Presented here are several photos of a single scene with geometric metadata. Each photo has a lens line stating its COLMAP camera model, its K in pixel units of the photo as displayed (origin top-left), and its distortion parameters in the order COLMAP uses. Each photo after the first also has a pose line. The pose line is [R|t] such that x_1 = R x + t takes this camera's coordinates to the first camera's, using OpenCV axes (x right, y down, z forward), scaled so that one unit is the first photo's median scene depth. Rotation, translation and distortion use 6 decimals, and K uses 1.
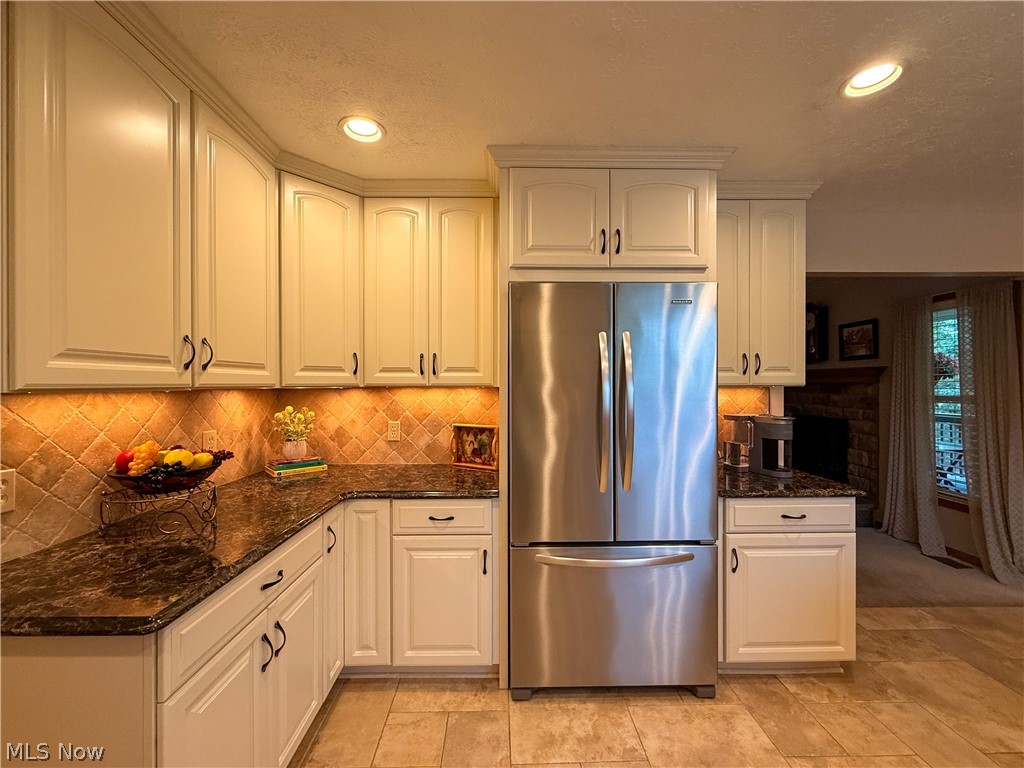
lens RADIAL K [[413.7, 0, 510.4], [0, 413.7, 383.9], [0, 0, 1]] dist [0.000596, 0.000276]
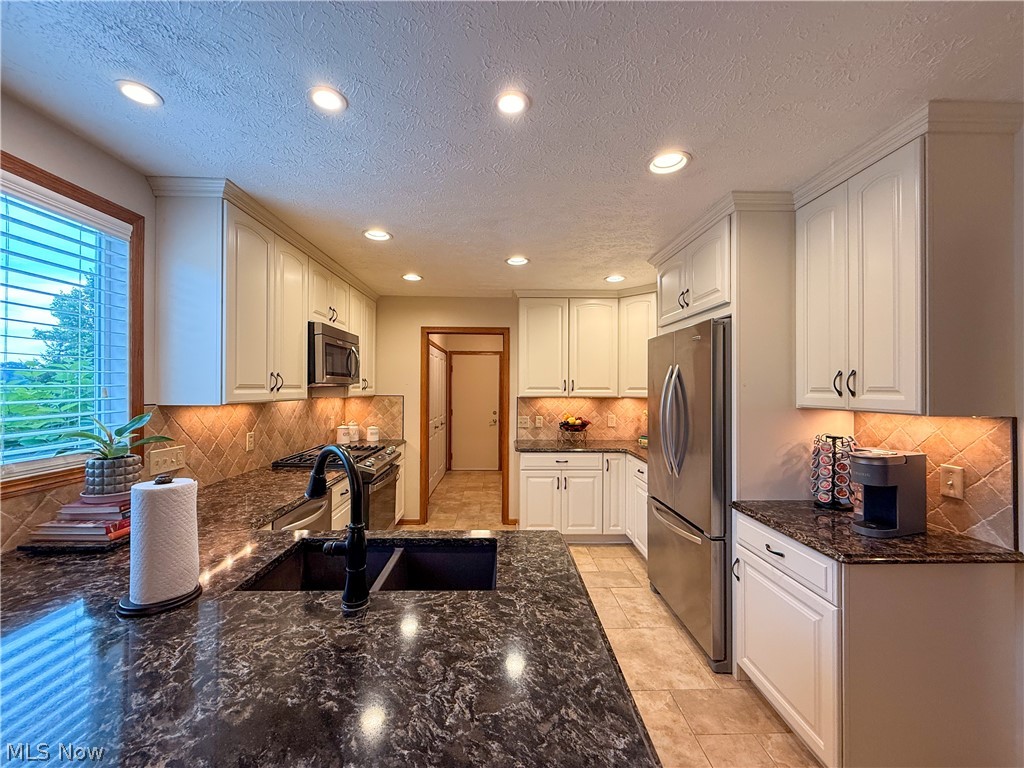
lens RADIAL K [[413.7, 0, 498.0], [0, 413.7, 386.6], [0, 0, 1]] dist [0.000596, 0.000276]
pose [[-0.016961, 0.000041, -0.999856, 1.622487], [-0.003530, 0.999994, 0.000101, -0.043718], [0.999850, 0.003531, -0.016961, 0.400070]]
